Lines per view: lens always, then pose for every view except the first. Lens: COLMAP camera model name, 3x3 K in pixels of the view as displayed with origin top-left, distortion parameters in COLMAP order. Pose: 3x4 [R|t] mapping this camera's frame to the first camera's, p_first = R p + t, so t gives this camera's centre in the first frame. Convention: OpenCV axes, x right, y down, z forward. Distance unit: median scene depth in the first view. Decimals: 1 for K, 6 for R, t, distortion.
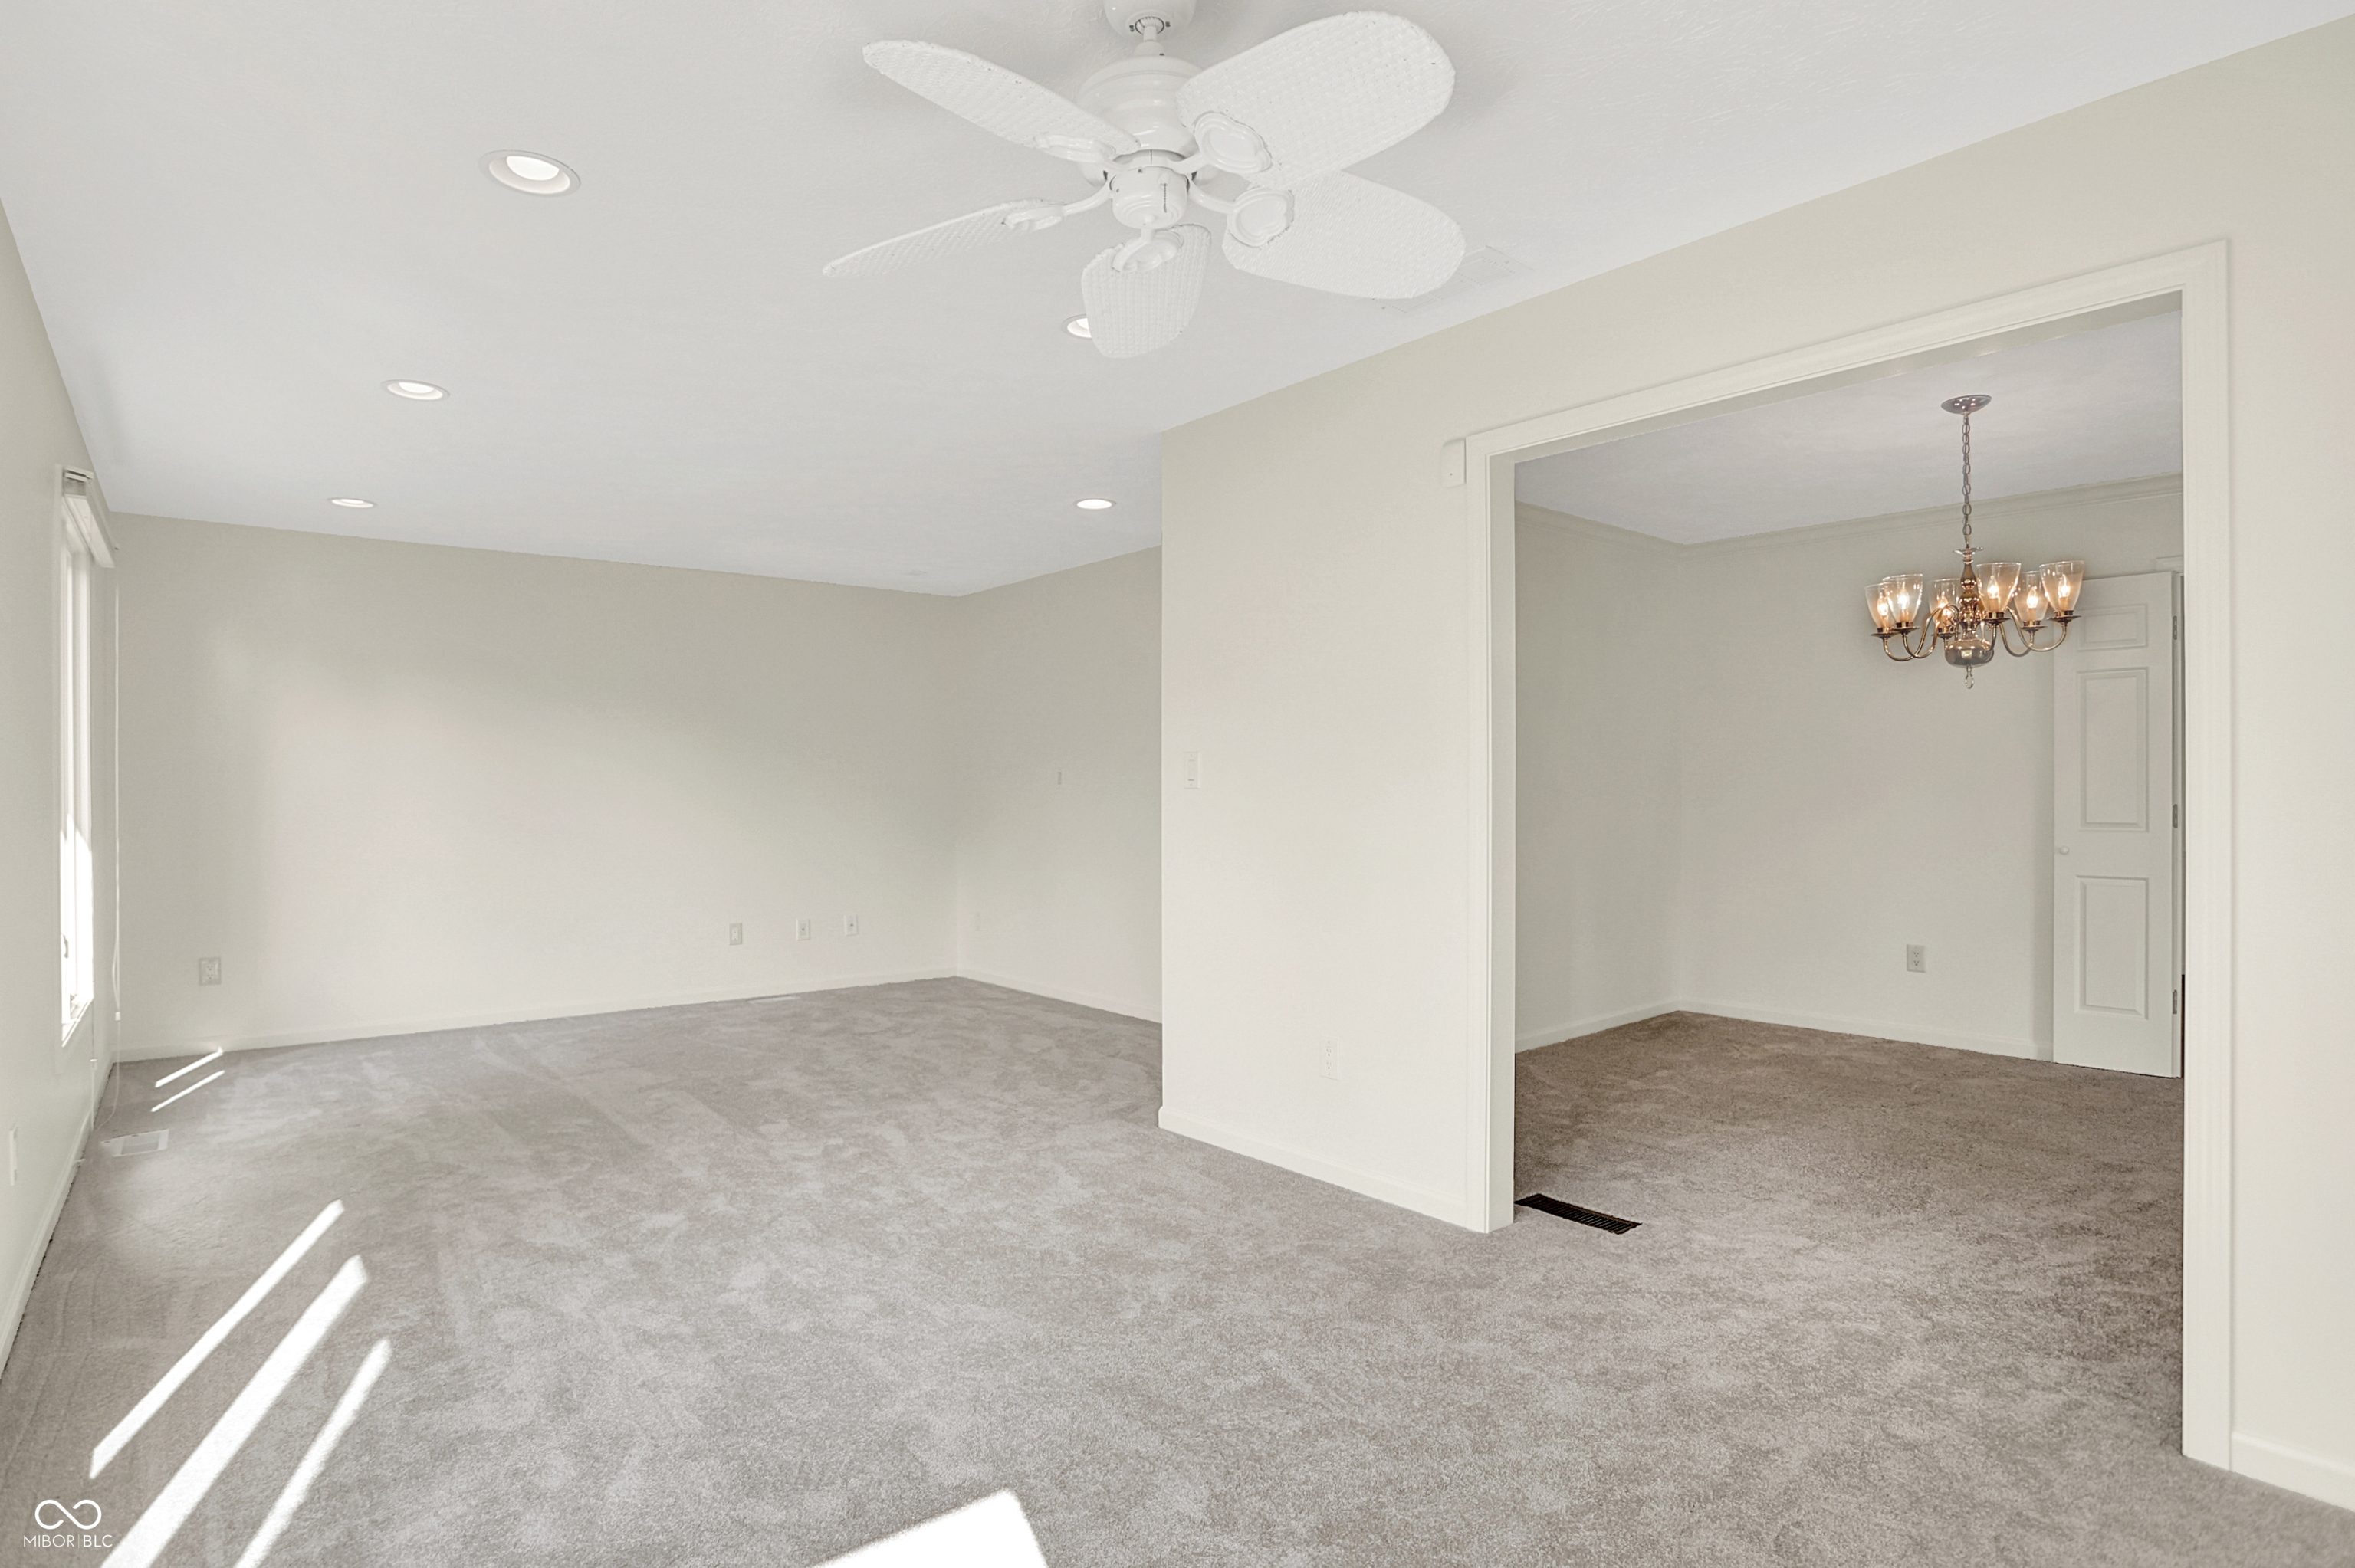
lens RADIAL K [[1197.5, 0, 1173.0], [0, 1197.5, 789.8], [0, 0, 1]] dist [-0.035438, 0.007040]
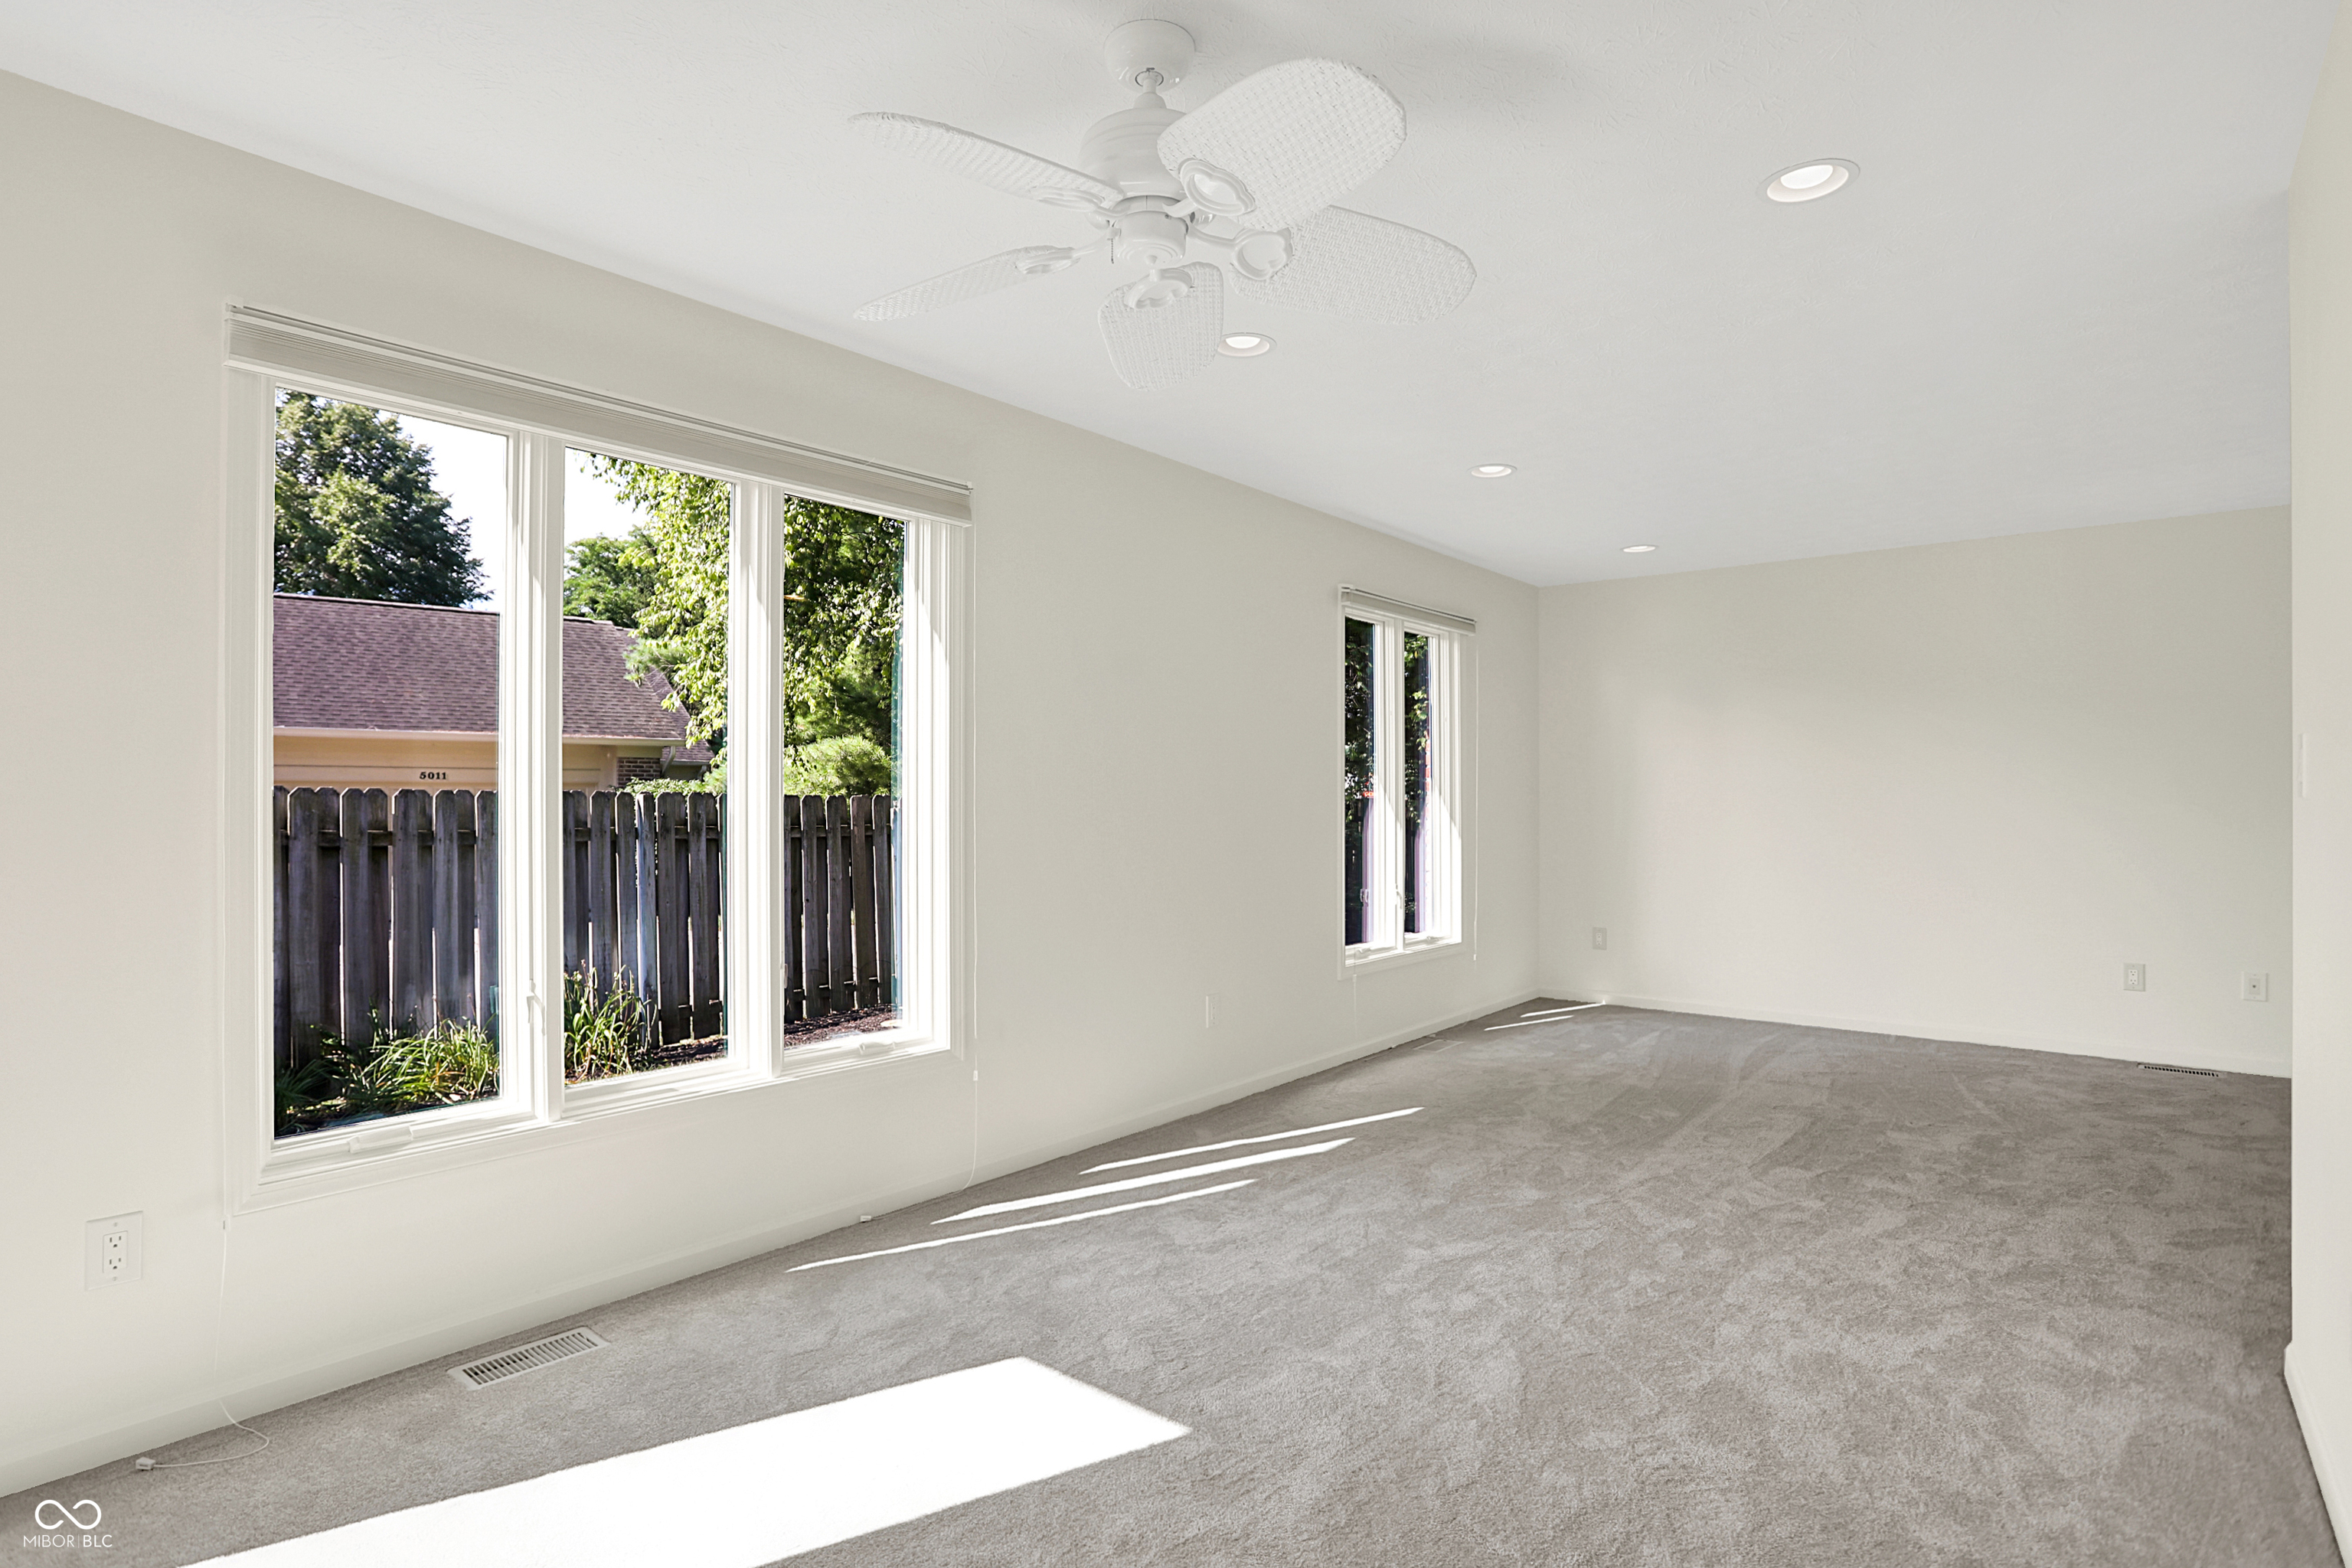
lens RADIAL K [[1197.1, 0, 1177.3], [0, 1197.1, 791.0], [0, 0, 1]] dist [-0.011454, 0.003561]
pose [[0.217856, -0.002464, -0.975978, 0.555567], [0.006329, 0.999979, -0.001112, -0.012818], [0.975960, -0.005934, 0.217867, 0.418625]]
